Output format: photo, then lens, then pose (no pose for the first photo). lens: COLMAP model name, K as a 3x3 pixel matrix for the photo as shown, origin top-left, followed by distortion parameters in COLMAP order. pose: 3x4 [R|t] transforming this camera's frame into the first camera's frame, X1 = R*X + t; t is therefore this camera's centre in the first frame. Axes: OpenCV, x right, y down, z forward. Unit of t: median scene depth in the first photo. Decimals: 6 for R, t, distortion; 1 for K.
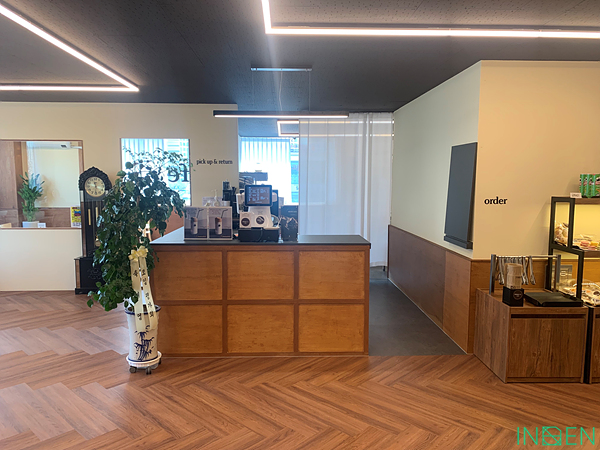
lens RADIAL K [[459.1, 0, 299.0], [0, 459.1, 222.9], [0, 0, 1]] dist [0.062090, -0.079303]
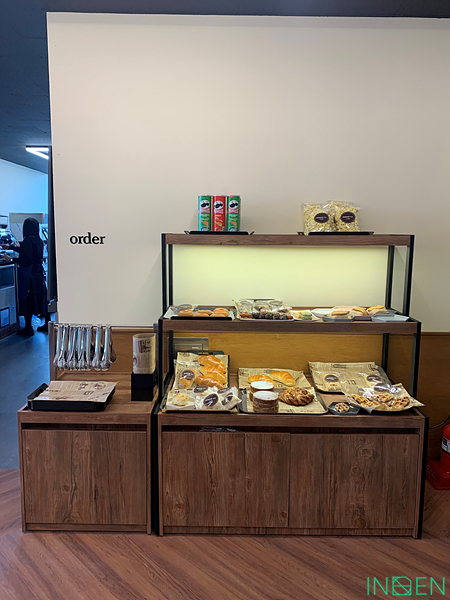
lens RADIAL K [[459.1, 0, 225.0], [0, 459.1, 300.0], [0, 0, 1]] dist [0.062090, -0.079303]
pose [[0.999549, 0.011799, -0.027619, 0.723573], [-0.010373, 0.998633, 0.051225, 0.002884], [0.028185, -0.050915, 0.998305, 0.405352]]
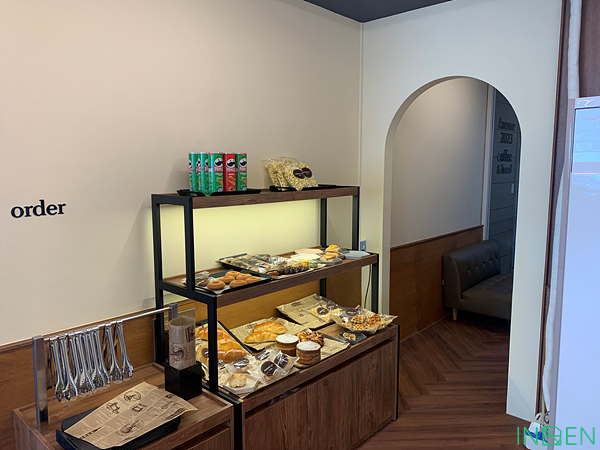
lens RADIAL K [[459.1, 0, 299.0], [0, 459.1, 222.9], [0, 0, 1]] dist [0.062090, -0.079303]
pose [[0.698345, -0.094065, 0.709553, 0.316728], [0.072184, 0.995528, 0.060932, -0.049460], [-0.712112, 0.008667, 0.702013, 0.567519]]
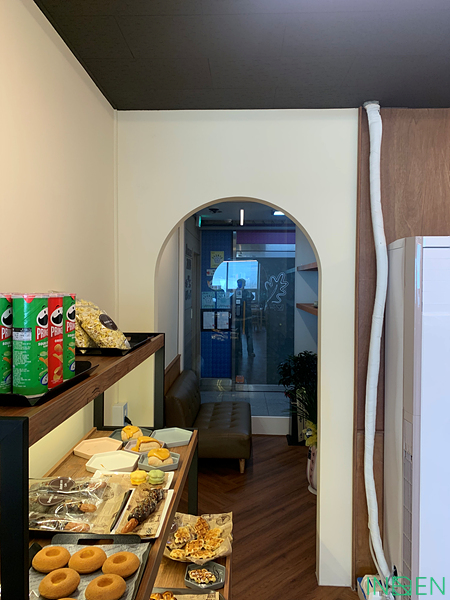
lens RADIAL K [[459.1, 0, 225.0], [0, 459.1, 300.0], [0, 0, 1]] dist [0.062090, -0.079303]
pose [[0.084036, -0.036775, 0.995784, 0.418264], [0.089476, 0.995560, 0.029215, -0.107671], [-0.992437, 0.086644, 0.086953, 0.932312]]
